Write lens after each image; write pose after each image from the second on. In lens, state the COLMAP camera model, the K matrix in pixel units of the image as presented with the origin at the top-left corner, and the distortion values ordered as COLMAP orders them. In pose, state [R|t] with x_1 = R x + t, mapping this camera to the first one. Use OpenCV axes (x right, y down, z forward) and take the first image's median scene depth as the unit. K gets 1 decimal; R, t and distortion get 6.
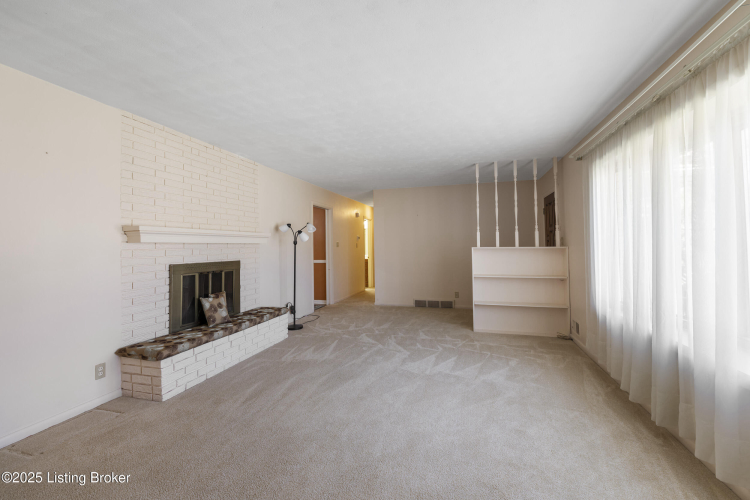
lens RADIAL K [[318.0, 0, 375.7], [0, 318.0, 246.7], [0, 0, 1]] dist [-0.000473, 0.000751]
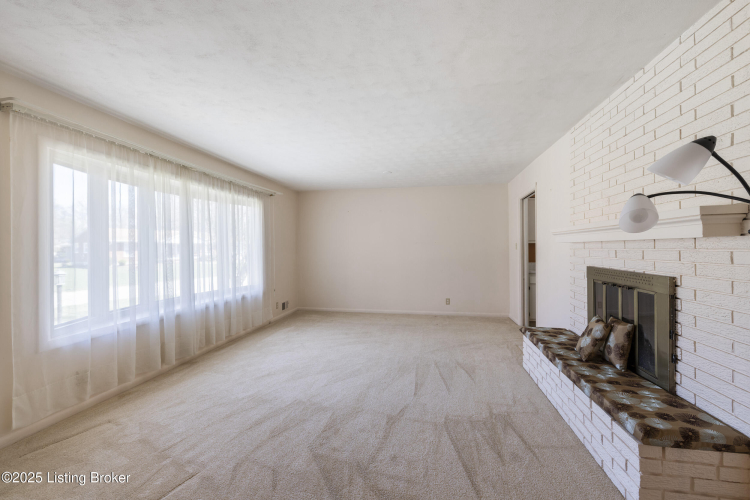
lens RADIAL K [[318.0, 0, 374.8], [0, 318.0, 248.5], [0, 0, 1]] dist [-0.000473, 0.000751]
pose [[-0.993499, 0.018556, -0.112317, 0.041210], [0.018314, 0.999827, 0.003192, -0.006439], [0.112357, 0.001114, -0.993667, 1.480287]]
